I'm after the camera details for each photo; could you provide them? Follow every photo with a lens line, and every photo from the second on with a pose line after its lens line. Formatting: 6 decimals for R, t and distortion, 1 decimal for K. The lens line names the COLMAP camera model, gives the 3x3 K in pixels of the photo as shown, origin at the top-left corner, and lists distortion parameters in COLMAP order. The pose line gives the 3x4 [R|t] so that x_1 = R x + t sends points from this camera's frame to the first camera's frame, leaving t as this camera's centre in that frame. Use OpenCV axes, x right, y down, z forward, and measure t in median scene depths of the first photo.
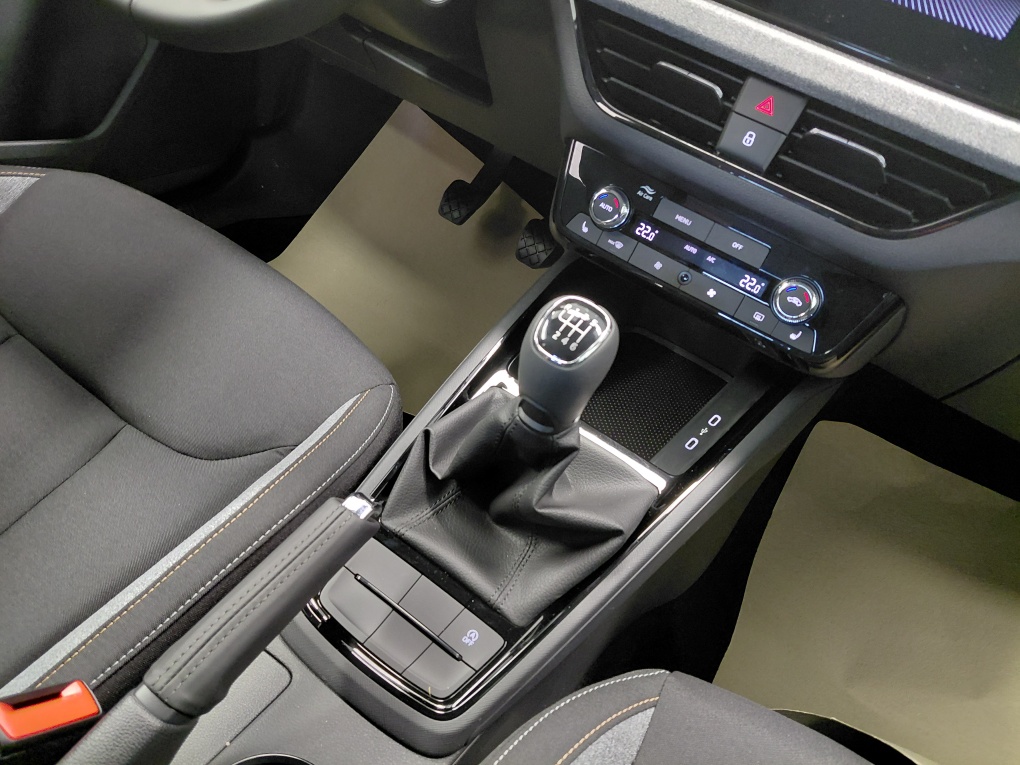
lens RADIAL K [[766.1, 0, 502.9], [0, 766.1, 390.0], [0, 0, 1]] dist [0.039800, -0.083607]
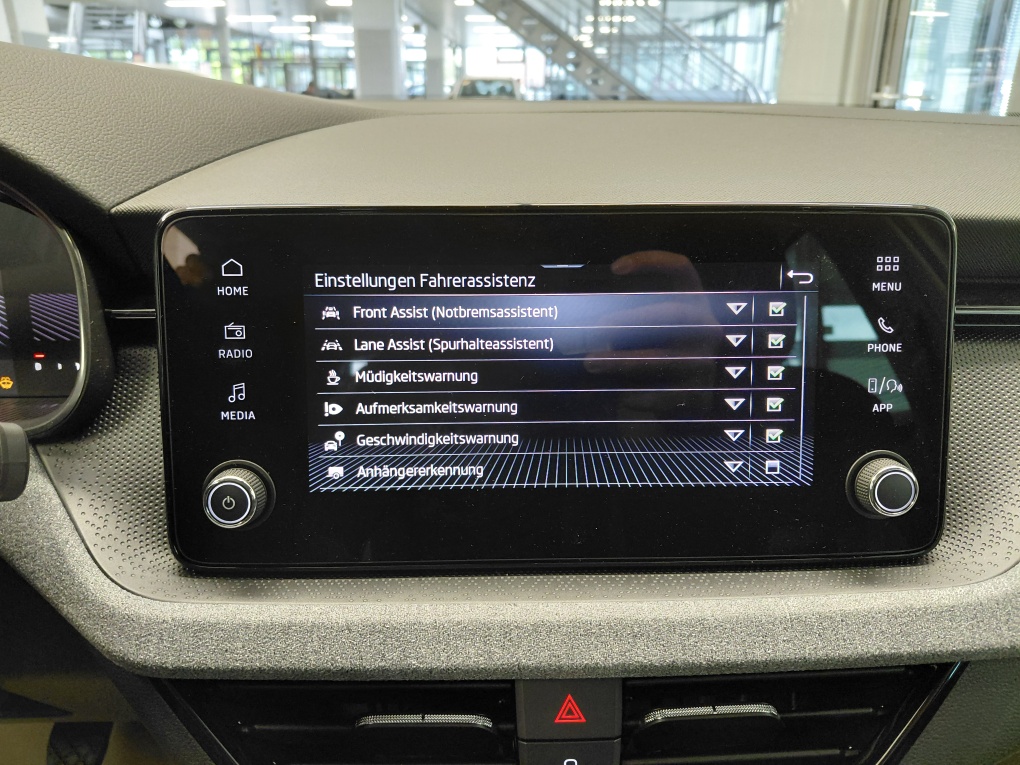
lens RADIAL K [[766.1, 0, 512.5], [0, 766.1, 379.5], [0, 0, 1]] dist [0.039800, -0.083607]
pose [[0.784470, -0.402021, 0.472213, 0.122338], [0.518527, 0.842879, -0.143820, -0.498527], [-0.340200, 0.357678, 0.869673, 0.382301]]
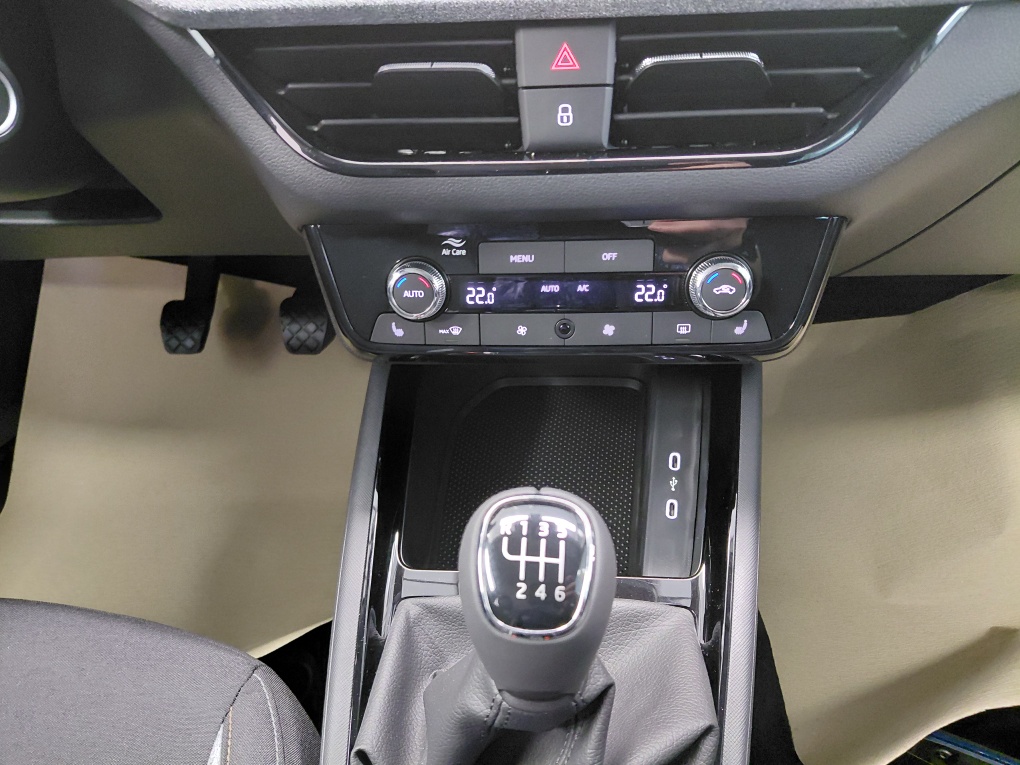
lens RADIAL K [[766.1, 0, 500.6], [0, 766.1, 400.1], [0, 0, 1]] dist [0.039800, -0.083607]
pose [[0.828187, -0.519043, 0.211424, 0.009047], [0.511566, 0.854184, 0.093111, -0.200656], [-0.228924, 0.031044, 0.972949, 0.368545]]
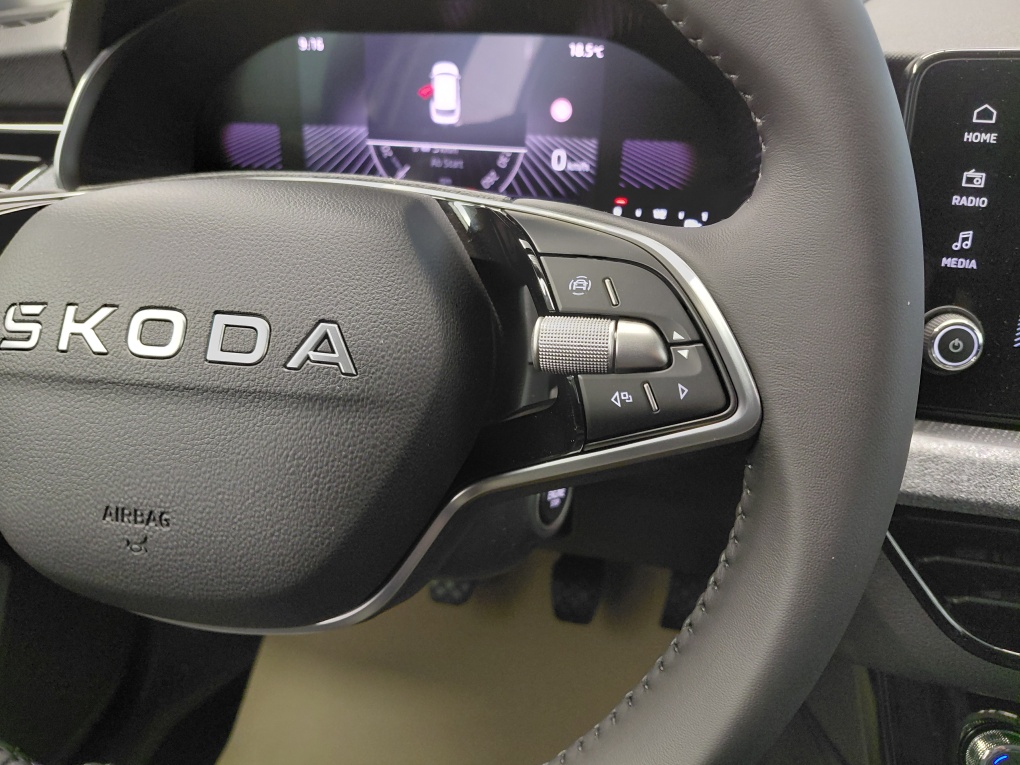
lens RADIAL K [[766.1, 0, 513.8], [0, 766.1, 393.1], [0, 0, 1]] dist [0.039800, -0.083607]
pose [[0.898810, -0.365500, 0.241971, -0.271299], [0.400742, 0.908850, -0.115744, -0.646105], [-0.177611, 0.201000, 0.963355, 0.477504]]
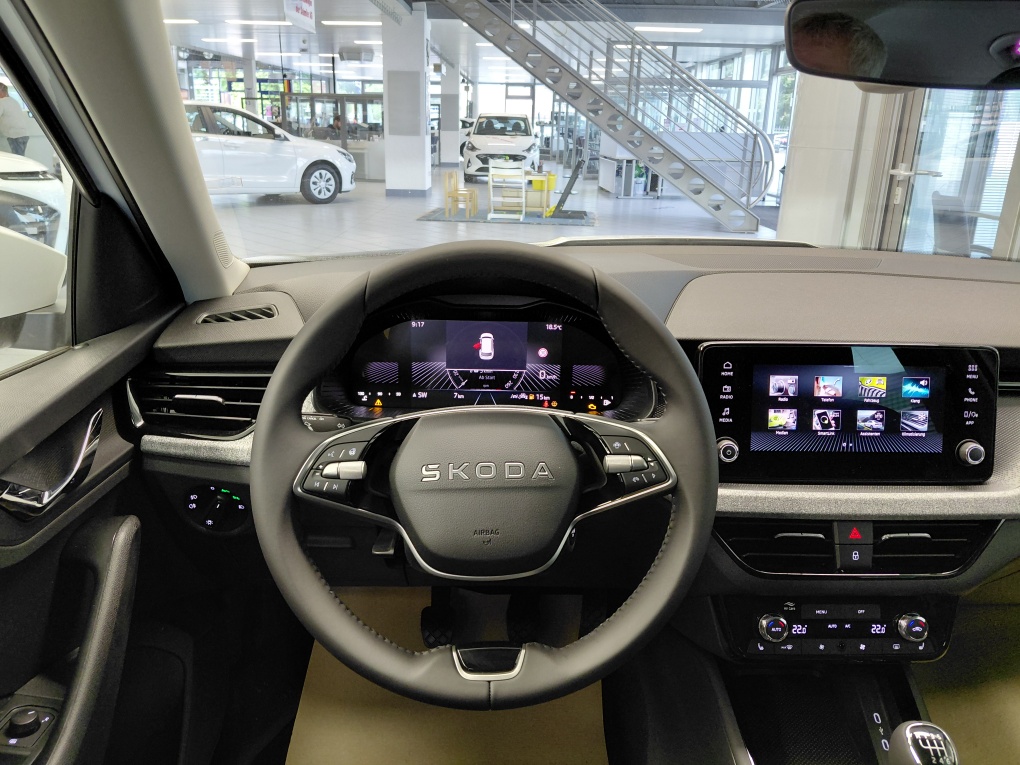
lens RADIAL K [[766.1, 0, 497.6], [0, 766.1, 372.8], [0, 0, 1]] dist [0.039800, -0.083607]
pose [[0.796341, -0.365613, 0.481838, -0.855688], [0.498384, 0.848018, -0.180221, -0.700109], [-0.342716, 0.383658, 0.857527, -0.234737]]
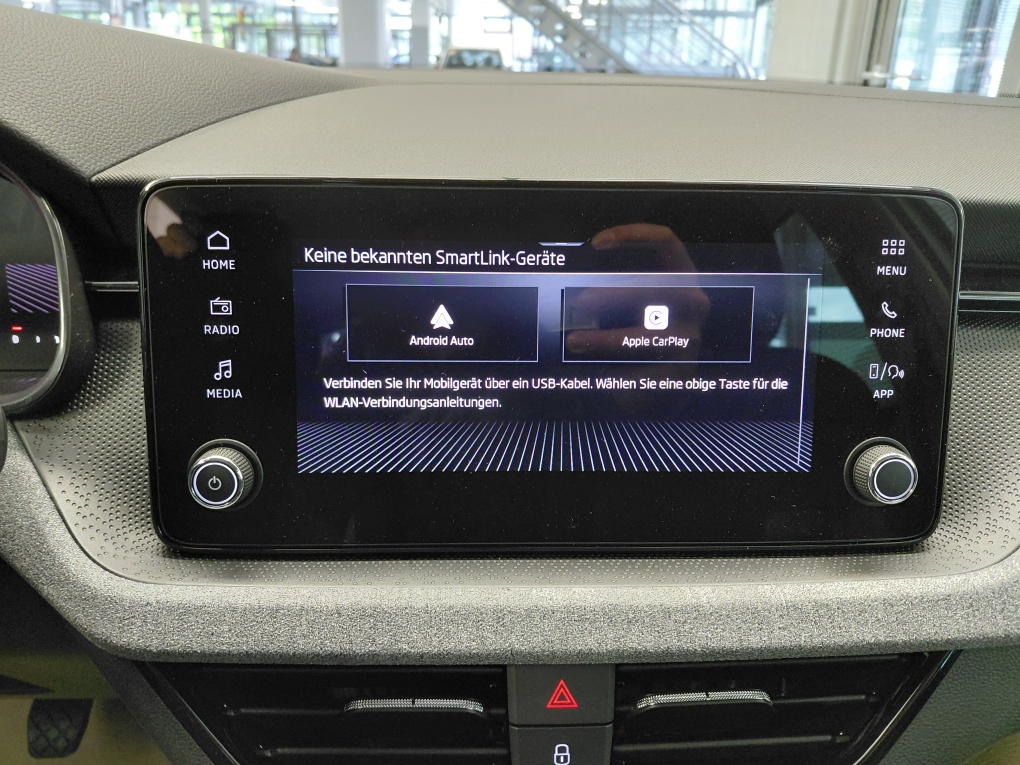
lens RADIAL K [[766.1, 0, 507.9], [0, 766.1, 381.9], [0, 0, 1]] dist [0.039800, -0.083607]
pose [[0.781862, -0.408294, 0.471155, 0.123658], [0.509568, 0.853925, -0.105611, -0.508864], [-0.359211, 0.322659, 0.875705, 0.397652]]
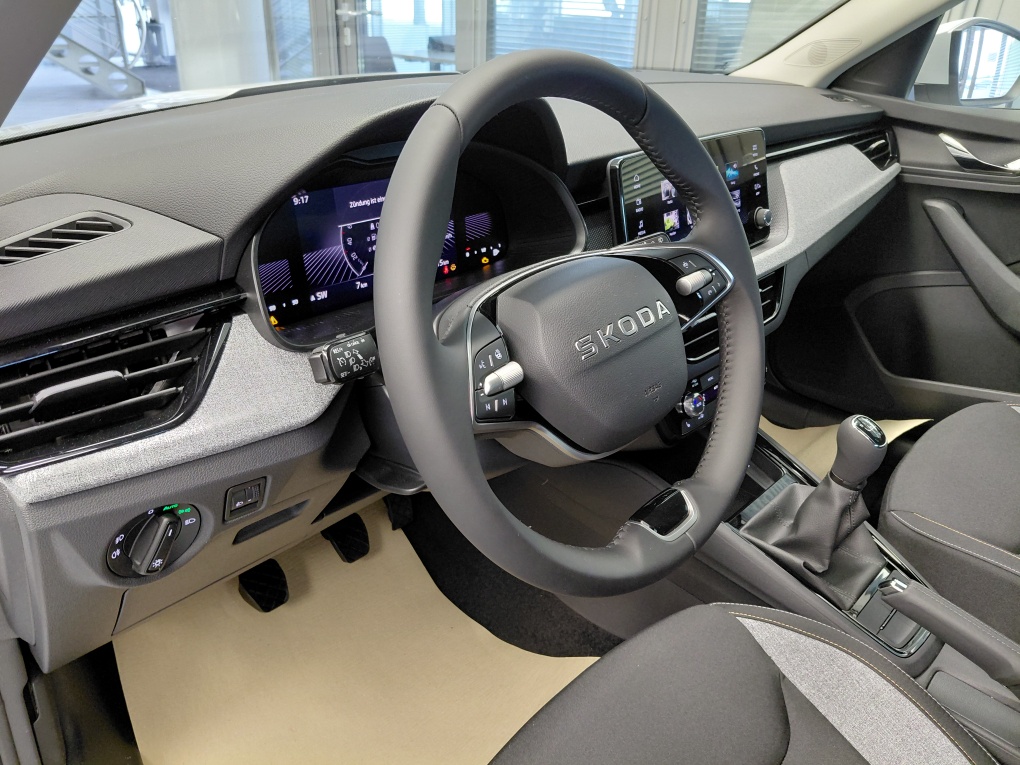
lens RADIAL K [[766.1, 0, 486.2], [0, 766.1, 400.3], [0, 0, 1]] dist [0.039800, -0.083607]
pose [[0.162747, -0.641645, 0.749537, -1.243414], [0.658436, 0.636396, 0.401824, -1.299475], [-0.734831, 0.428126, 0.526054, 0.523540]]
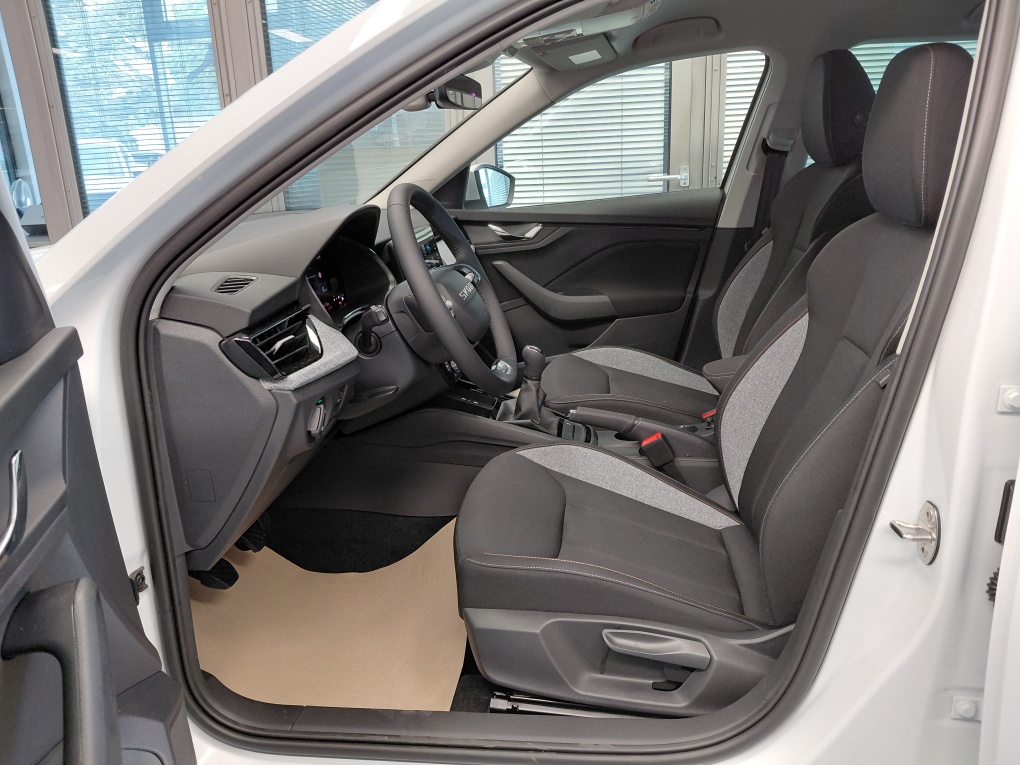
lens RADIAL K [[766.1, 0, 526.4], [0, 766.1, 370.3], [0, 0, 1]] dist [0.039800, -0.083607]
pose [[-0.492631, -0.421483, 0.761359, -2.473709], [0.513034, 0.566024, 0.645301, -2.187450], [-0.702931, 0.708498, -0.062606, 1.113904]]
